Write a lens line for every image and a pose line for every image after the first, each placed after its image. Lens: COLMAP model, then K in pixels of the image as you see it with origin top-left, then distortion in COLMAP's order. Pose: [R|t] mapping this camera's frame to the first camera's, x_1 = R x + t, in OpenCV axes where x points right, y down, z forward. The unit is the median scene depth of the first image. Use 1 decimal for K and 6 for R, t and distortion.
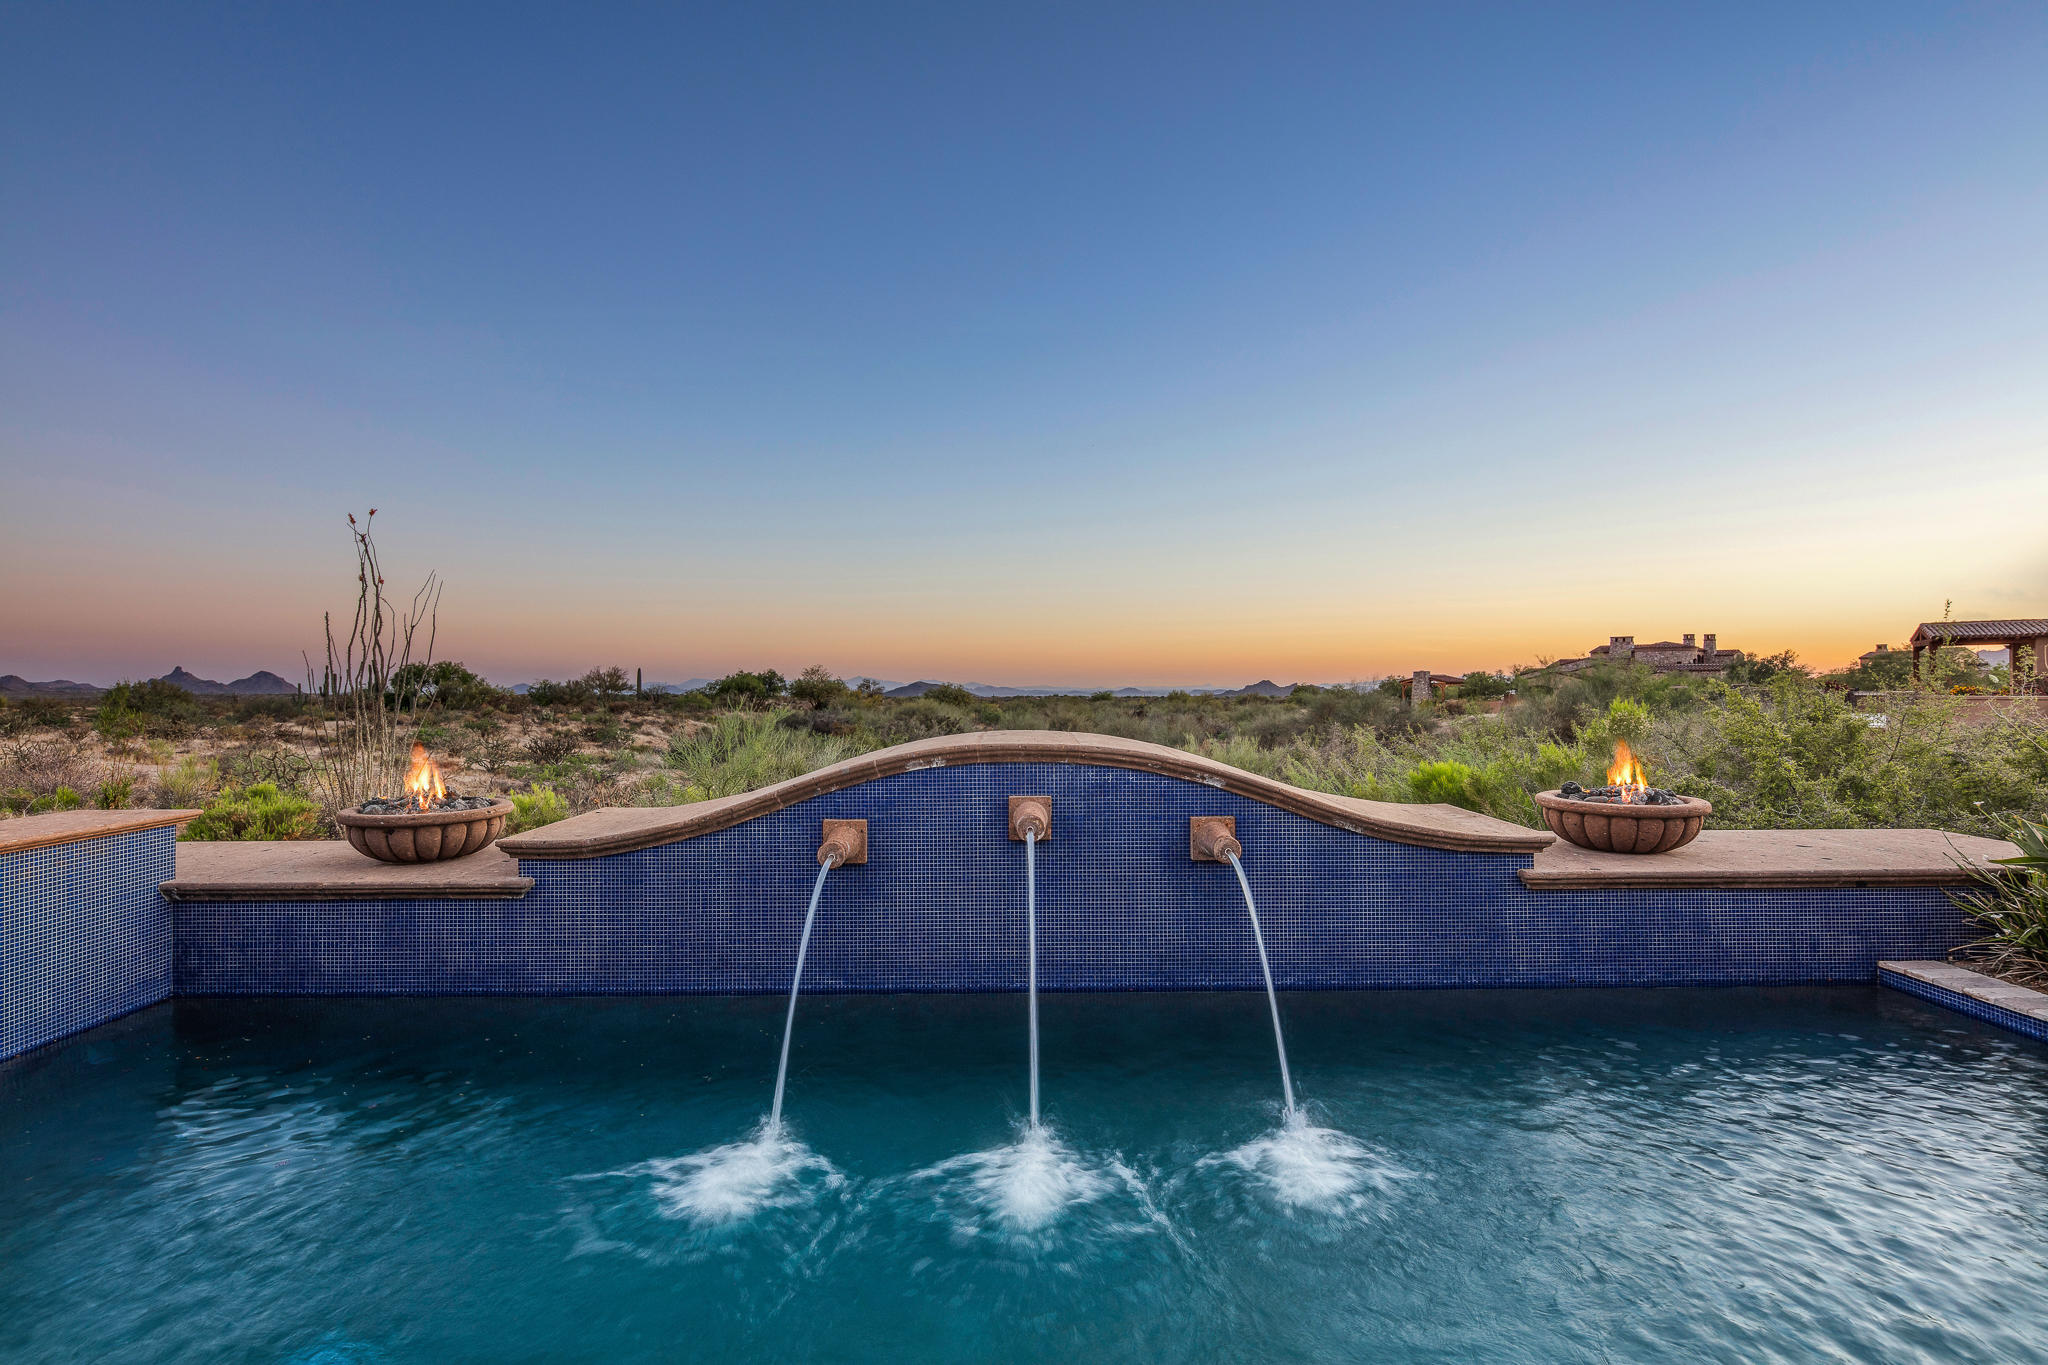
lens RADIAL K [[980.9, 0, 1024.0], [0, 980.9, 682.5], [0, 0, 1]] dist [-0.003509, -0.001085]
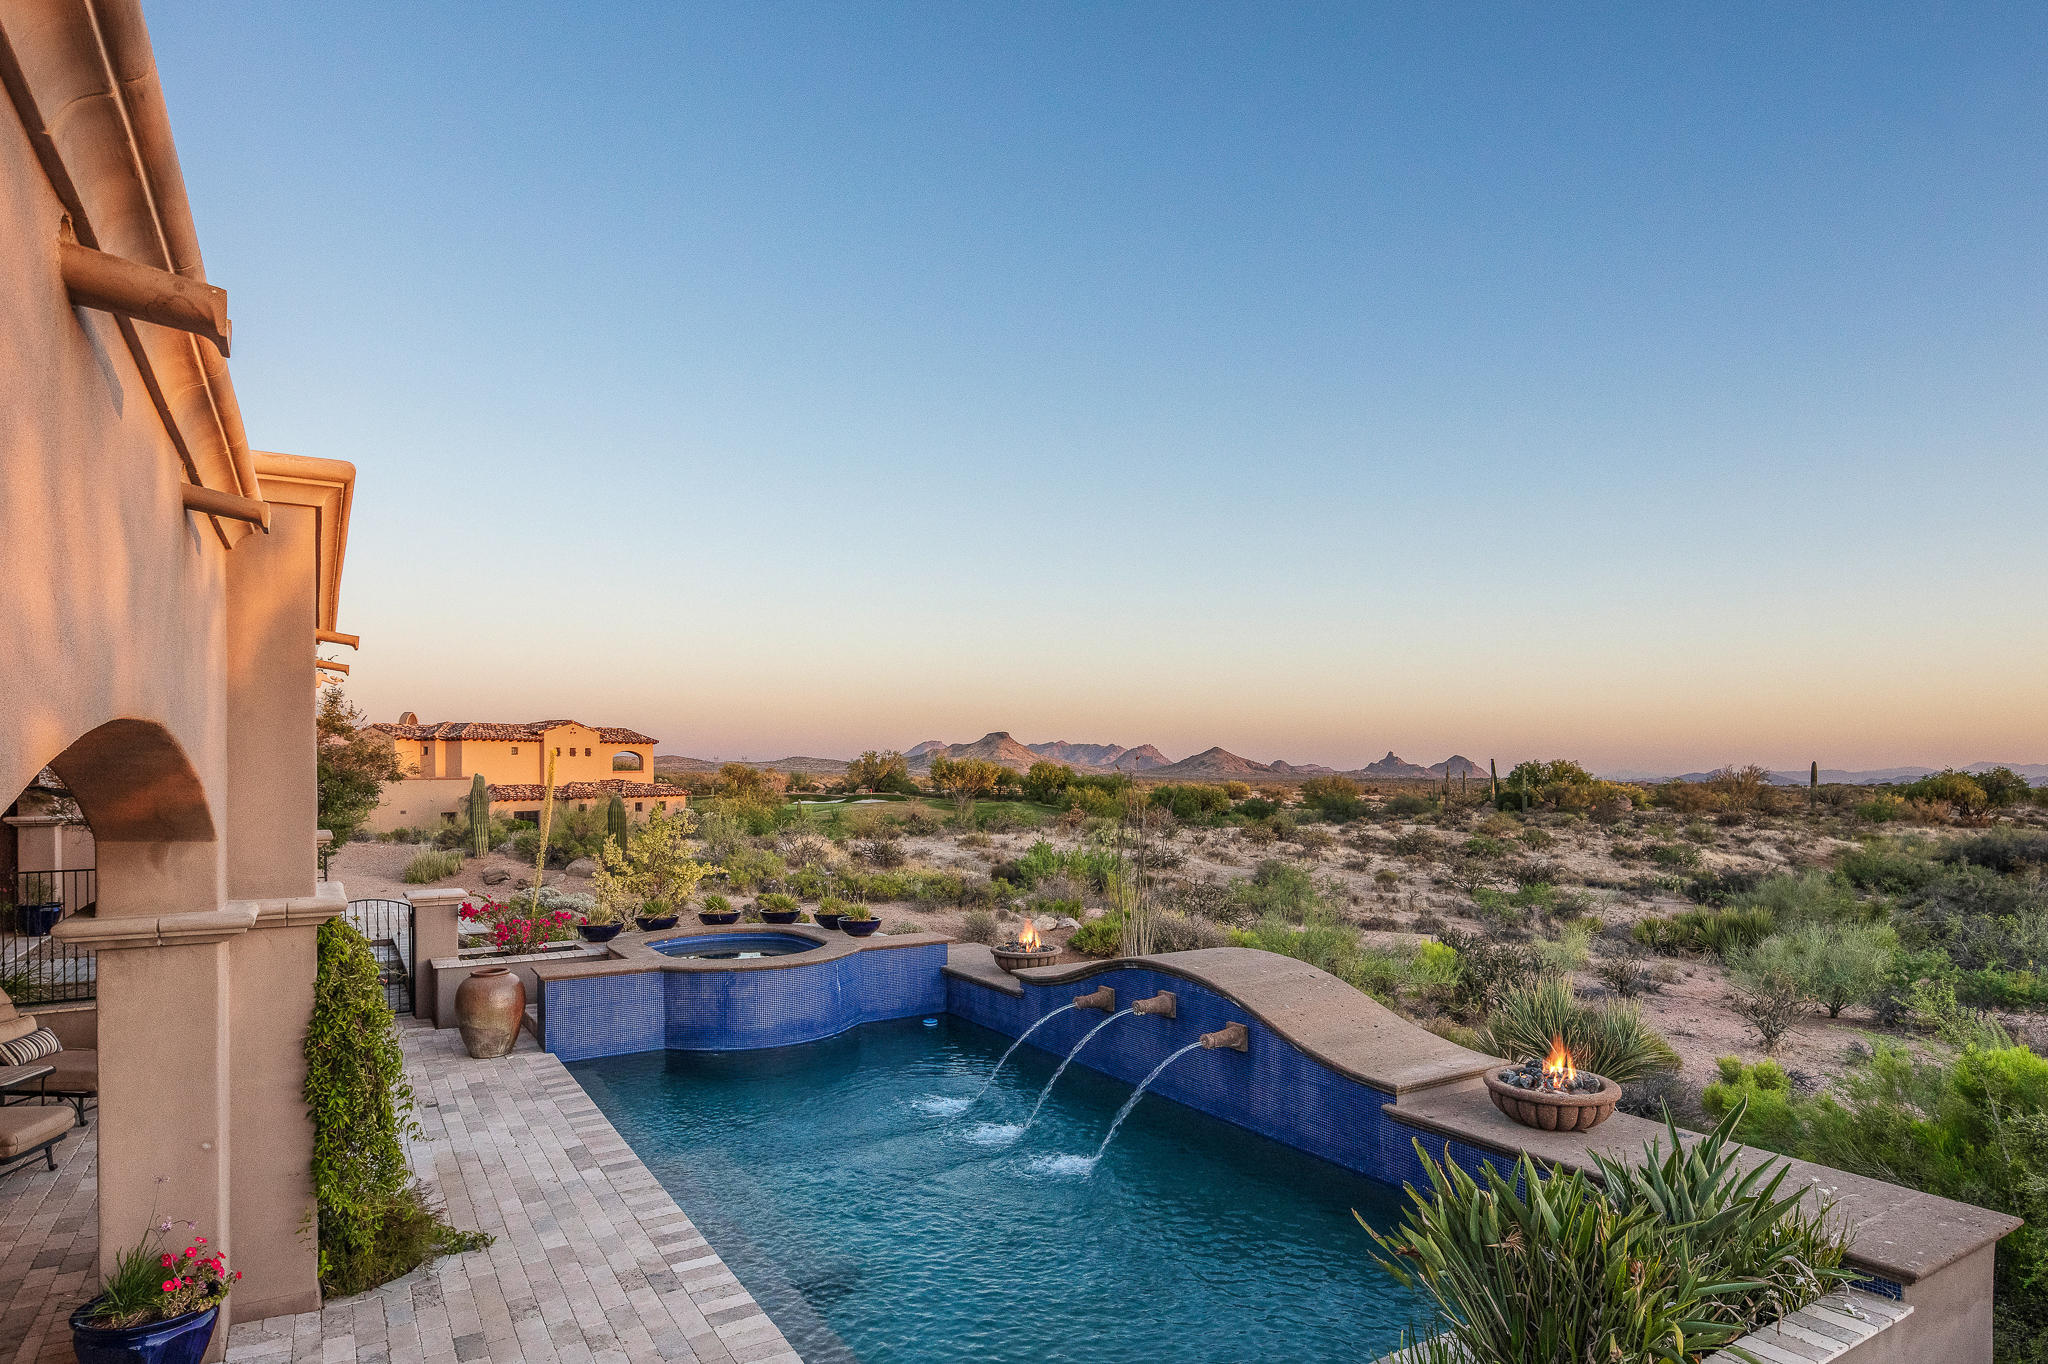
lens RADIAL K [[1127.4, 0, 1020.1], [0, 1127.4, 787.4], [0, 0, 1]] dist [0.000774, -0.001104]
pose [[0.514336, 0.017714, -0.857406, 1.443629], [-0.001909, 0.999808, 0.019511, -0.263454], [0.857586, -0.008398, 0.514271, -0.254578]]
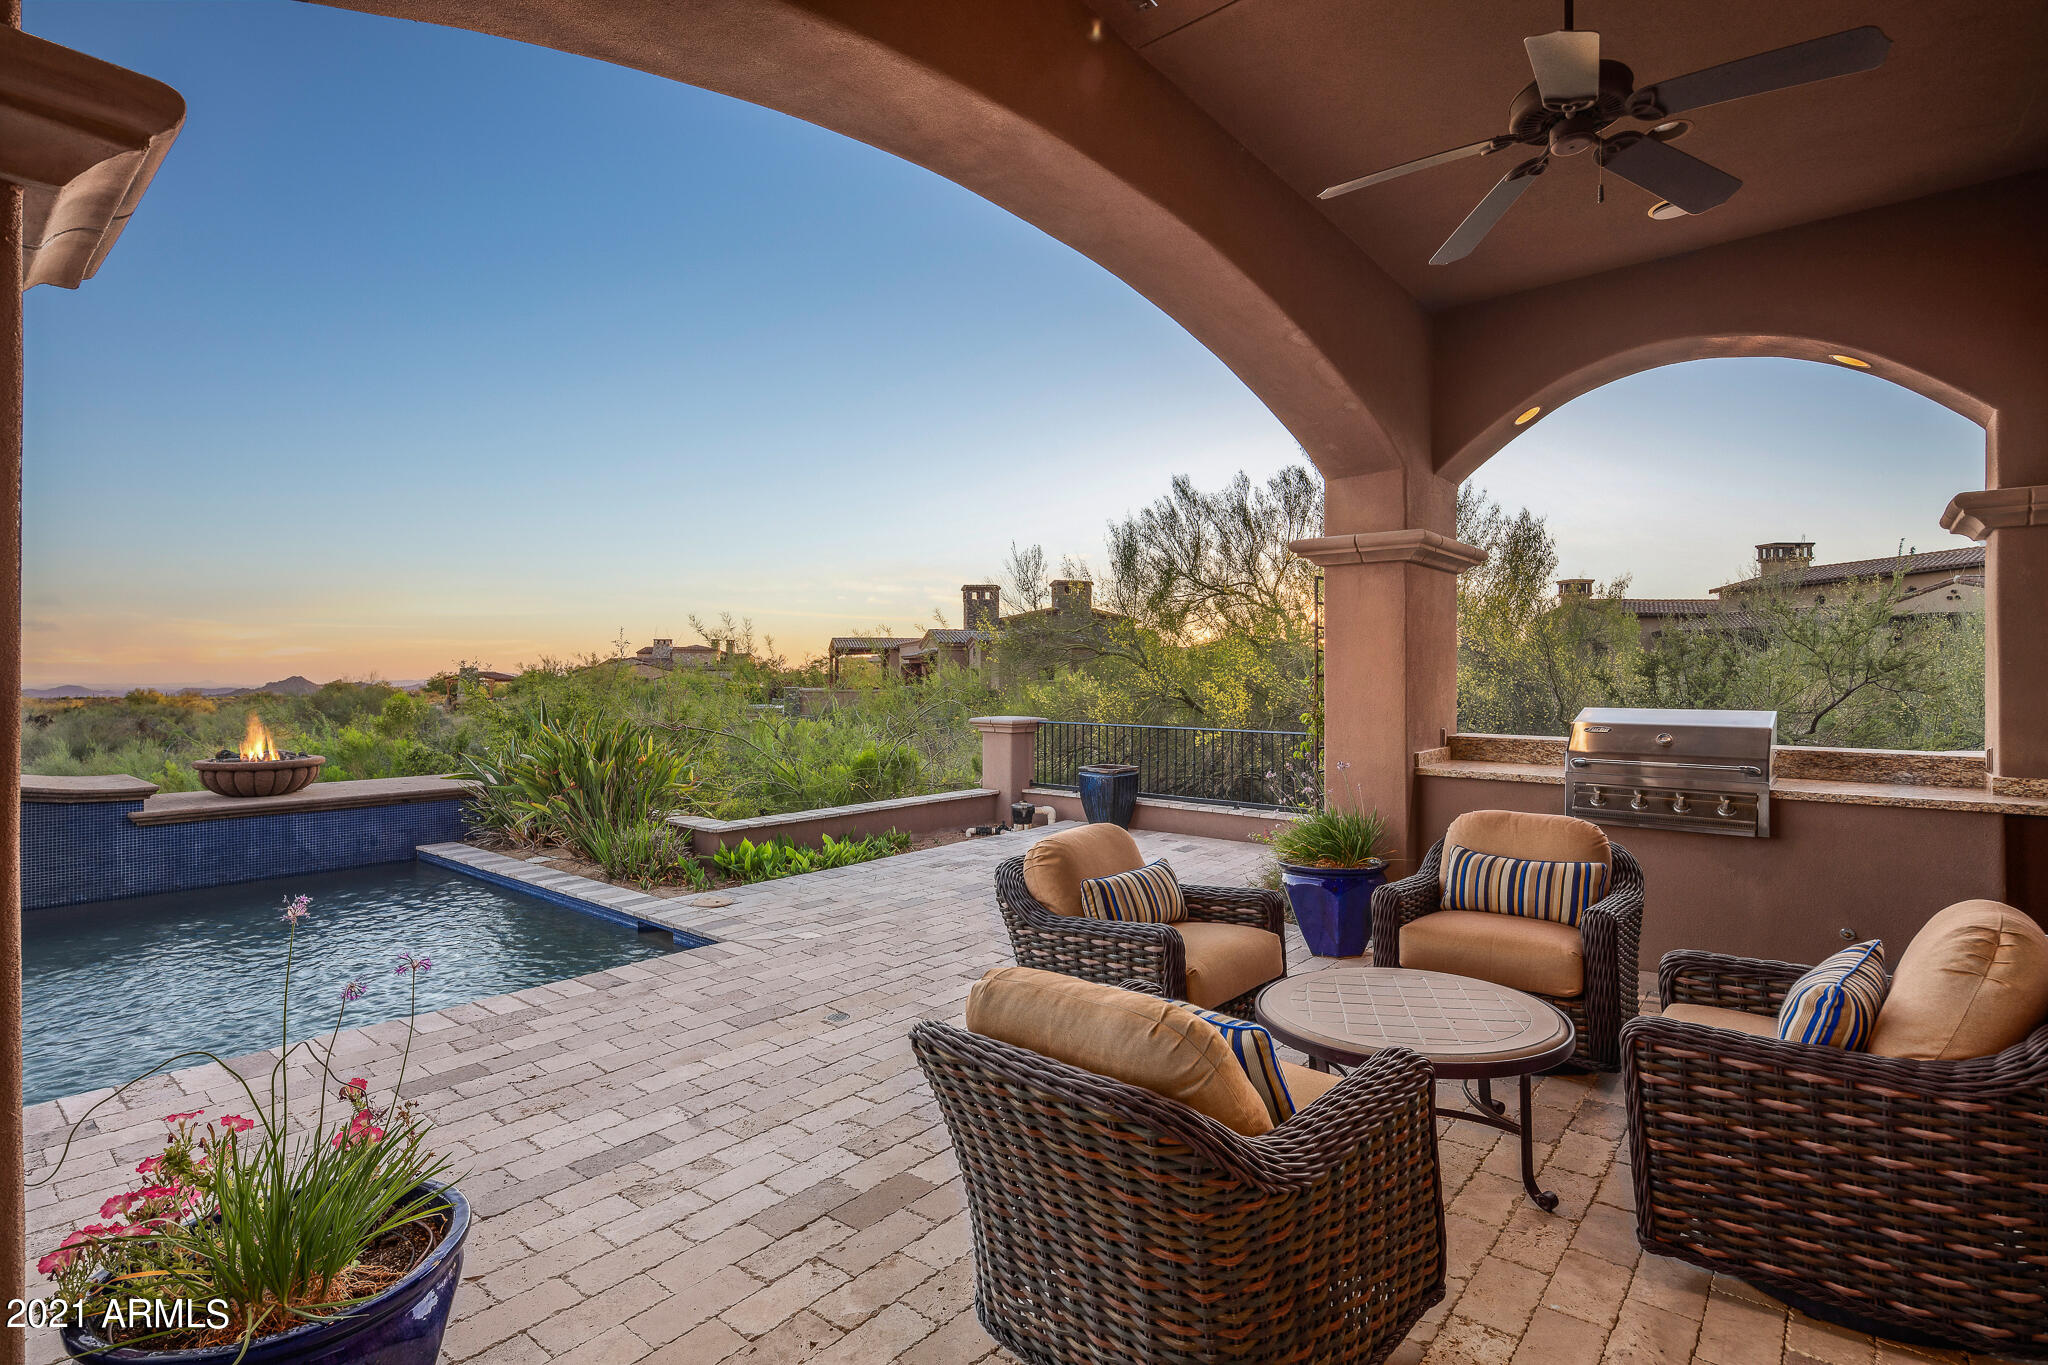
lens RADIAL K [[980.9, 0, 1024.0], [0, 980.9, 682.5], [0, 0, 1]] dist [-0.003509, -0.001085]
pose [[0.639373, 0.002655, 0.768892, 0.226601], [-0.004830, 0.999988, 0.000563, 0.001511], [-0.768881, -0.004073, 0.639378, -0.752685]]
